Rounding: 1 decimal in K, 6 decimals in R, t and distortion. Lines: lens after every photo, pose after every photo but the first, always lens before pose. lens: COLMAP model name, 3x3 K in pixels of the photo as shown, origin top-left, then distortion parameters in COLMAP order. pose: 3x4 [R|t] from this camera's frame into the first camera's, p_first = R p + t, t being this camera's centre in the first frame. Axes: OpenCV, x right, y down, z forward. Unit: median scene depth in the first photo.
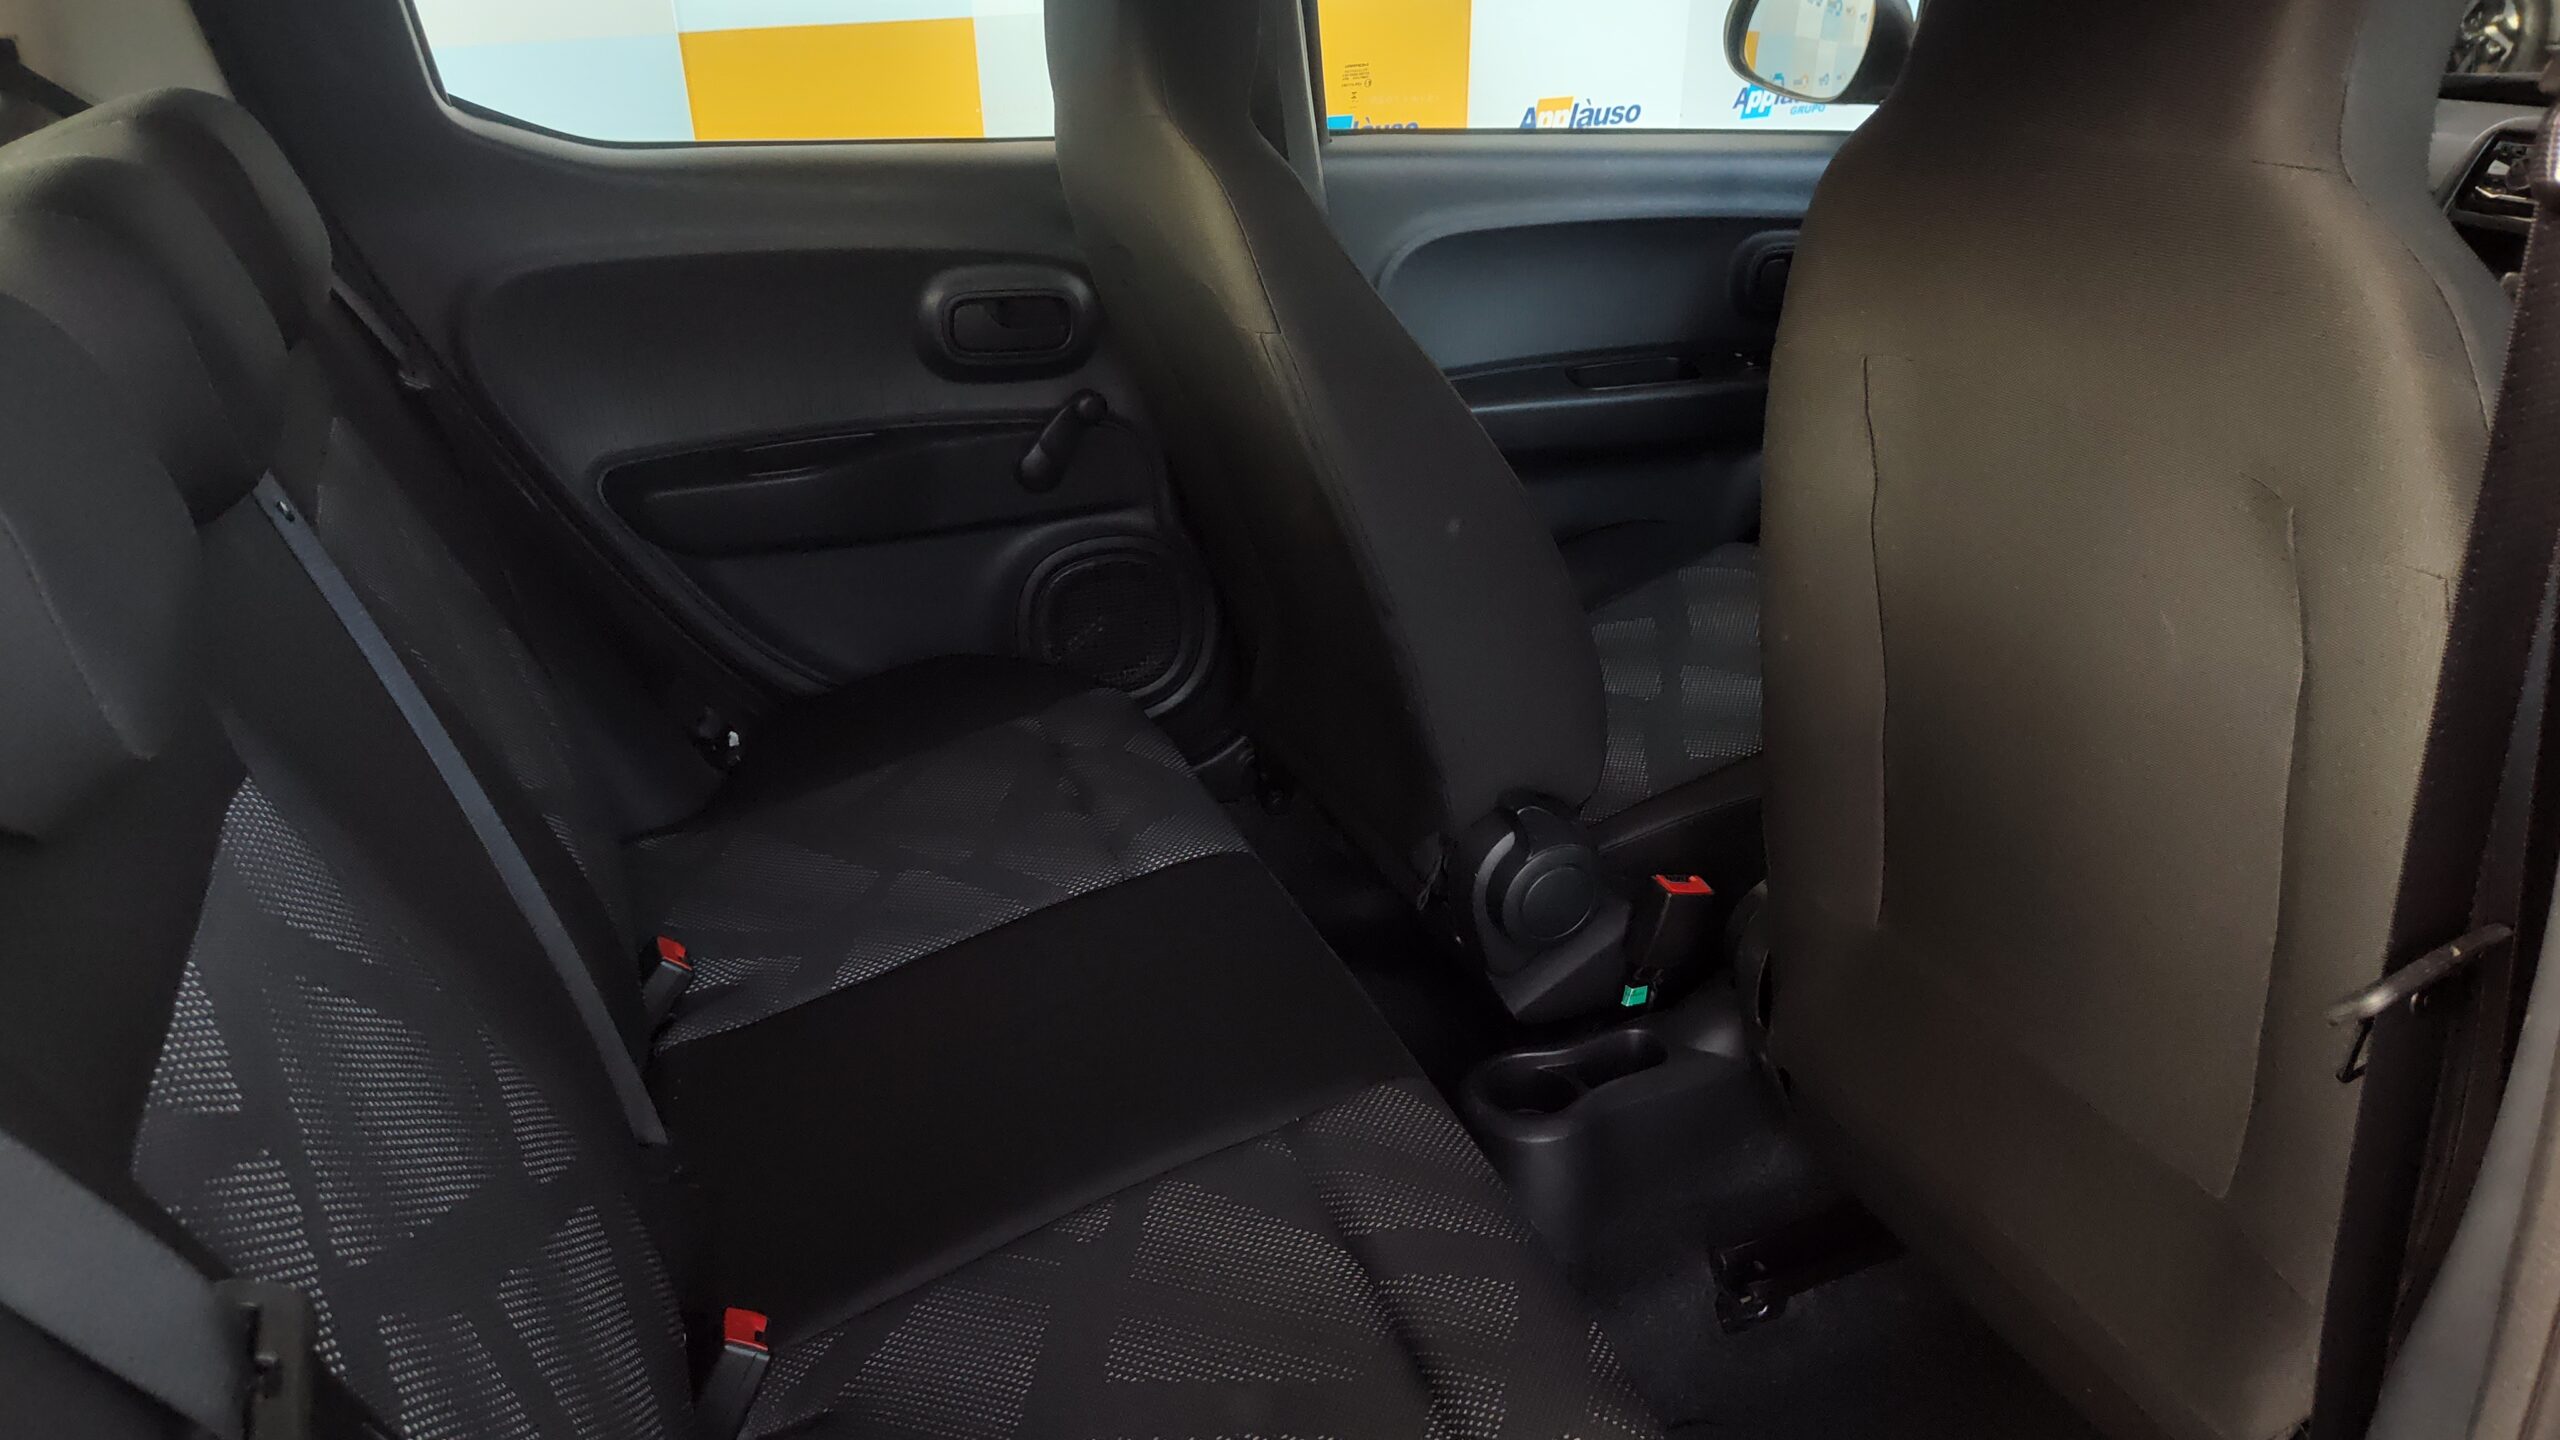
lens RADIAL K [[1805.7, 0, 1261.9], [0, 1805.7, 696.4], [0, 0, 1]] dist [0.066165, -0.051586]
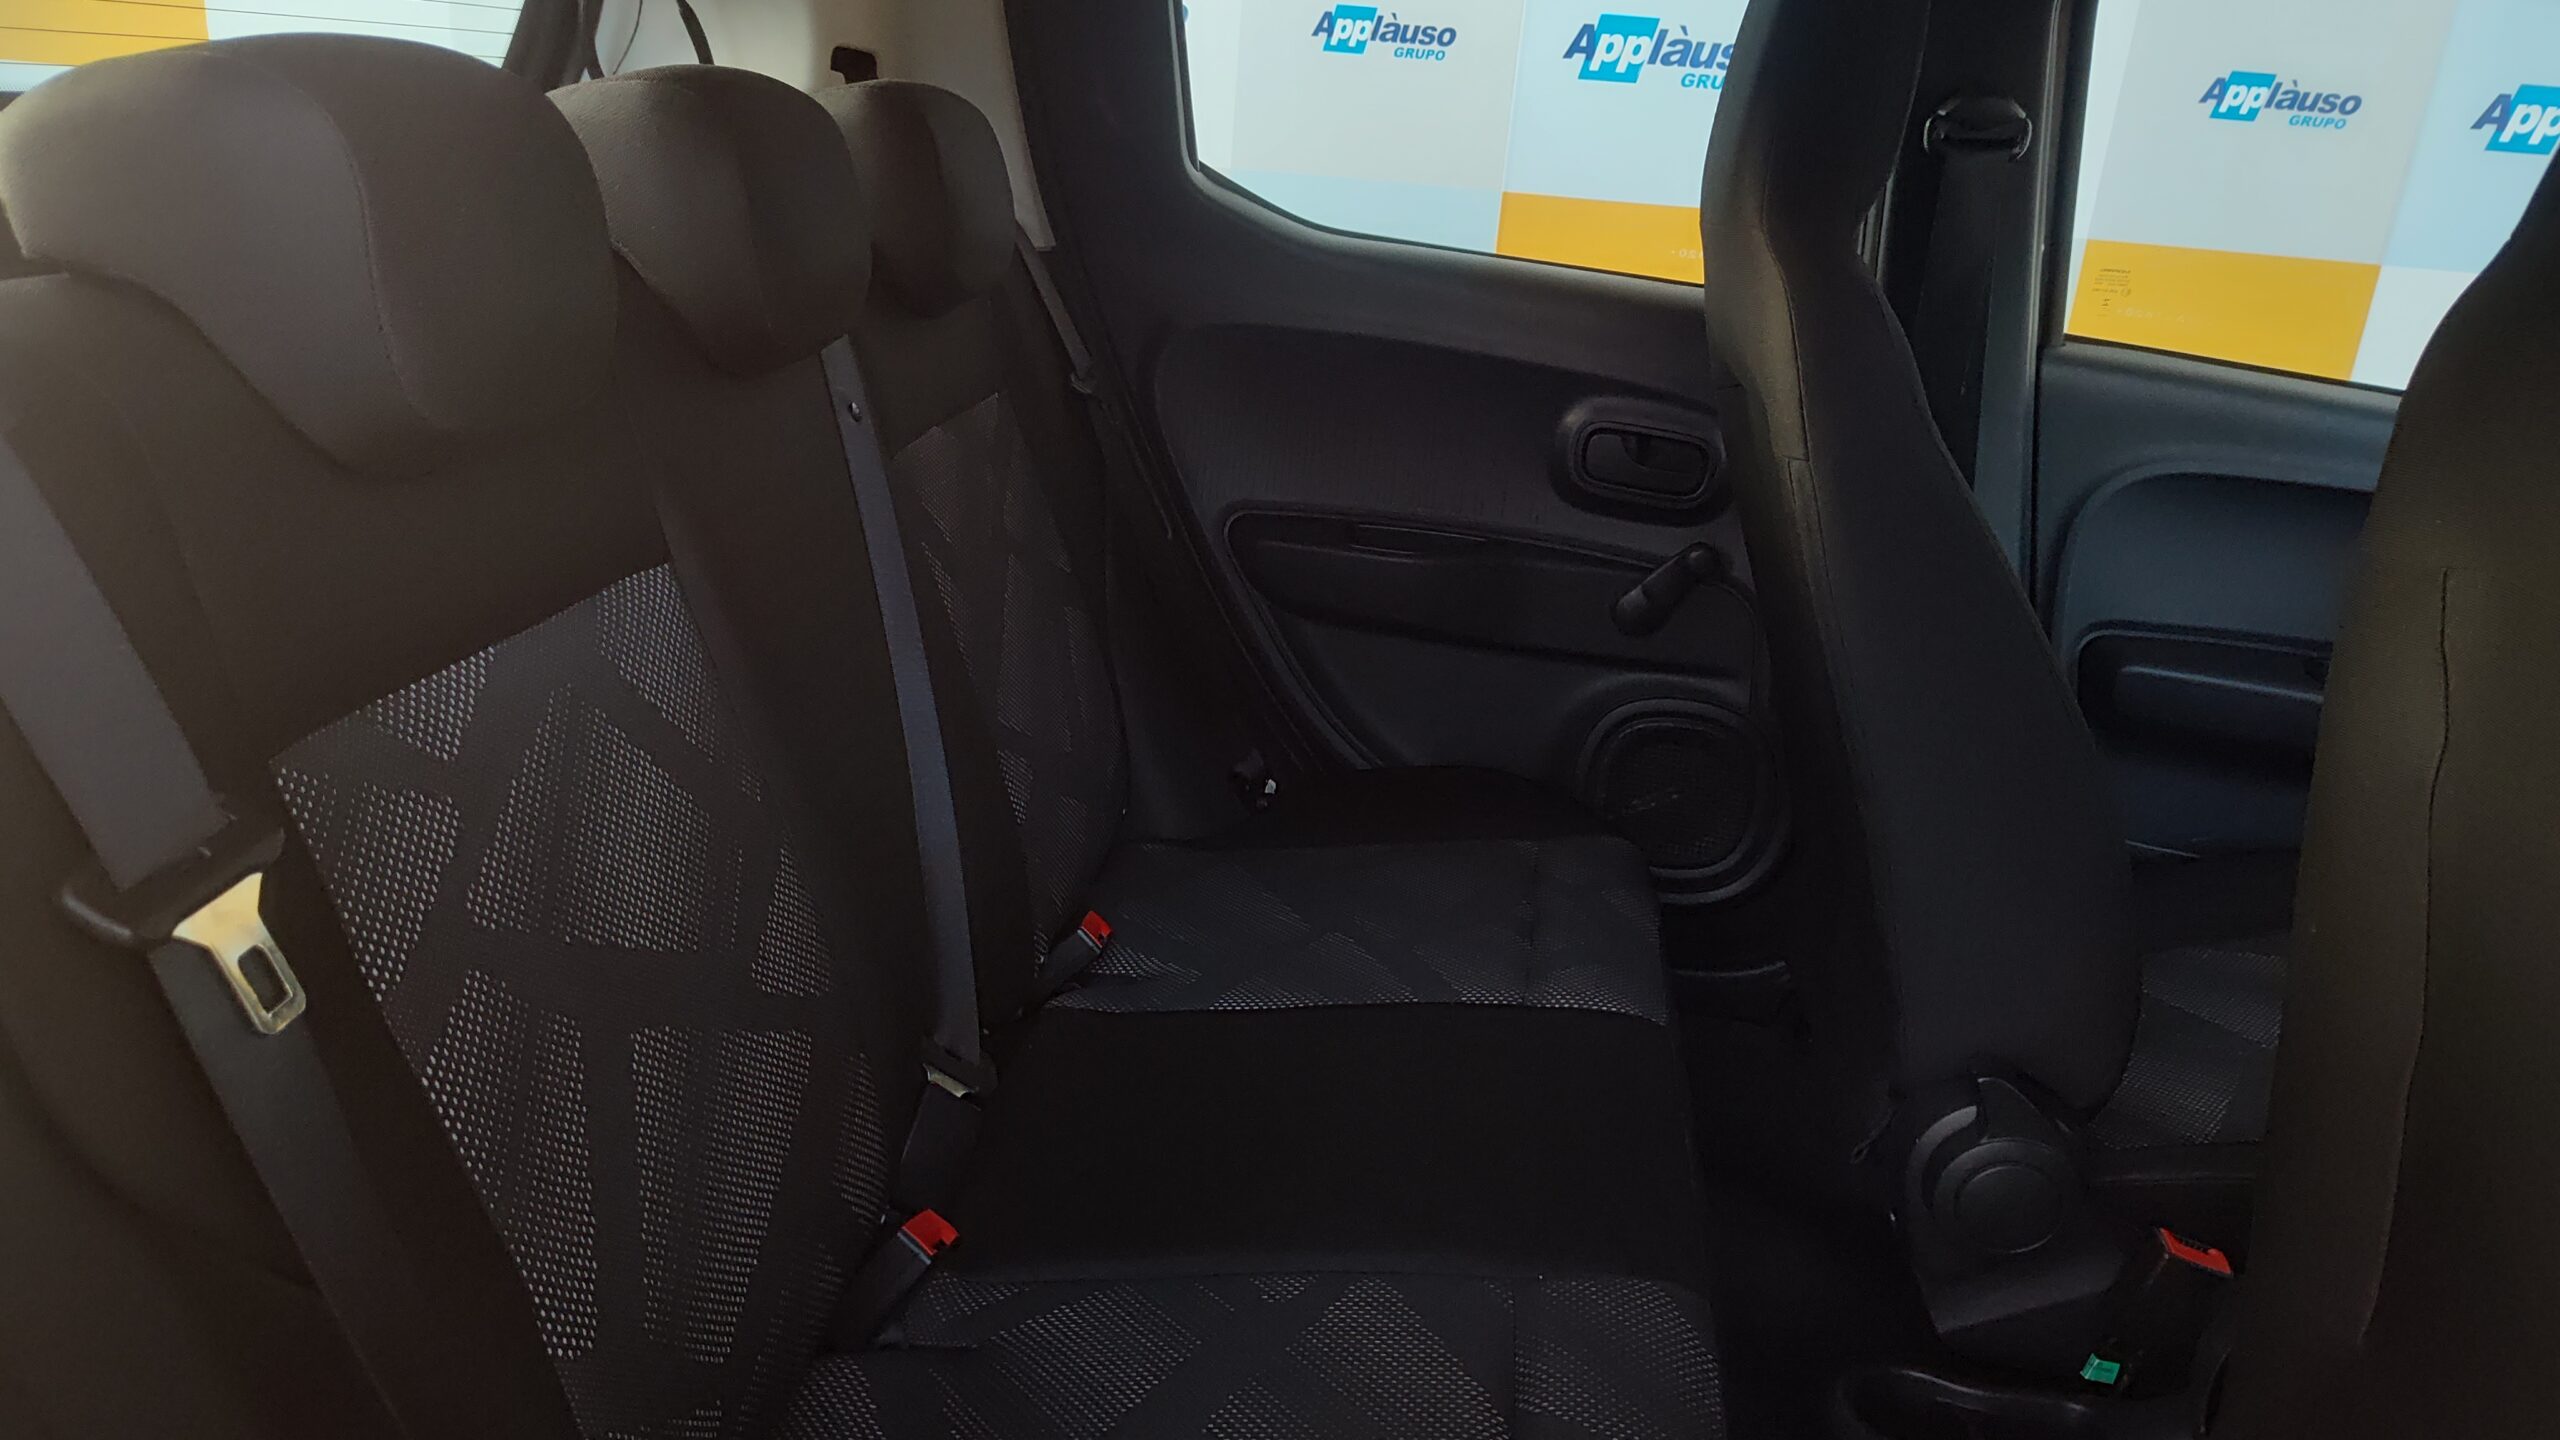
lens RADIAL K [[1805.7, 0, 1261.9], [0, 1805.7, 696.4], [0, 0, 1]] dist [0.066165, -0.051586]
pose [[0.861963, 0.246743, -0.442875, 0.157447], [-0.303022, 0.951101, -0.059872, 0.039385], [0.406446, 0.185808, 0.894582, 0.064821]]
